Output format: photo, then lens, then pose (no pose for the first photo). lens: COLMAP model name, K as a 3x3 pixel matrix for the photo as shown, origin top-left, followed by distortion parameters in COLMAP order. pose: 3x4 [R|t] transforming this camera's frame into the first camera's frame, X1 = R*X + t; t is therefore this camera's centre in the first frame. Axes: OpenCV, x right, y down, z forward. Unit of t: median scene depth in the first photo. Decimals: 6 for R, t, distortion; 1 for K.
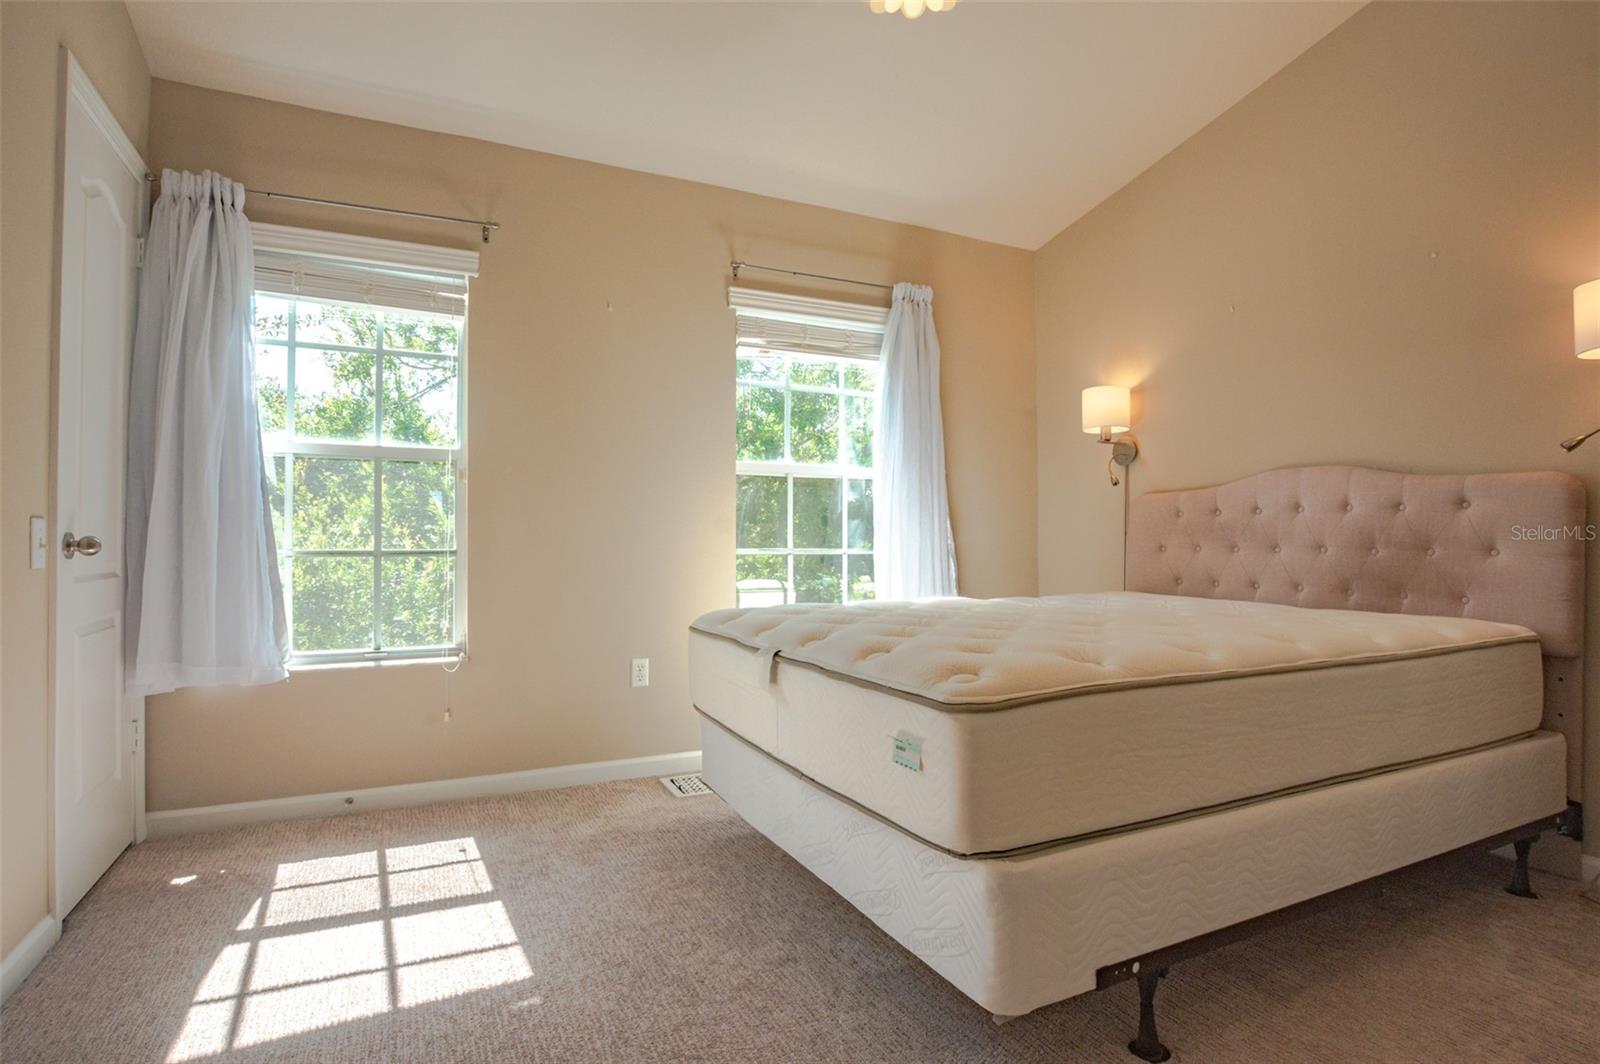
lens RADIAL K [[821.8, 0, 799.3], [0, 821.8, 533.5], [0, 0, 1]] dist [-0.016558, -0.000247]
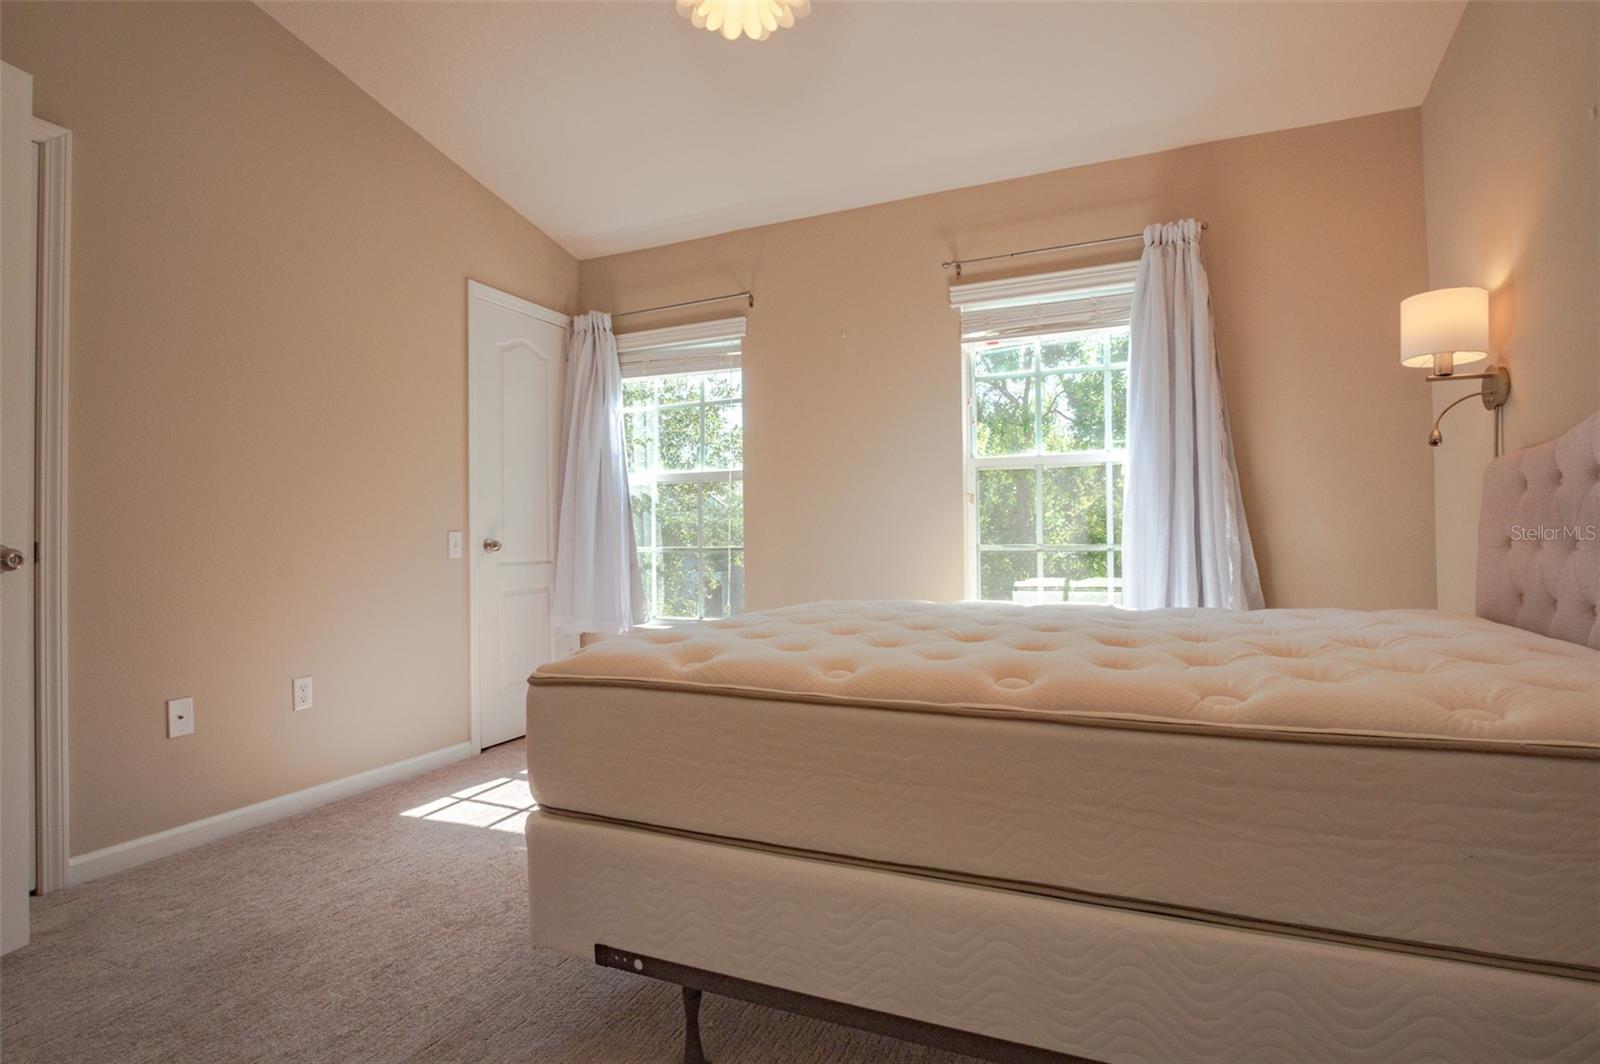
lens RADIAL K [[821.8, 0, 857.7], [0, 821.8, 535.8], [0, 0, 1]] dist [-0.016558, -0.000247]
pose [[0.648675, -0.009305, -0.761009, 0.702335], [0.019343, 0.999804, 0.004263, 0.000555], [0.760820, -0.017485, 0.648728, 0.285320]]
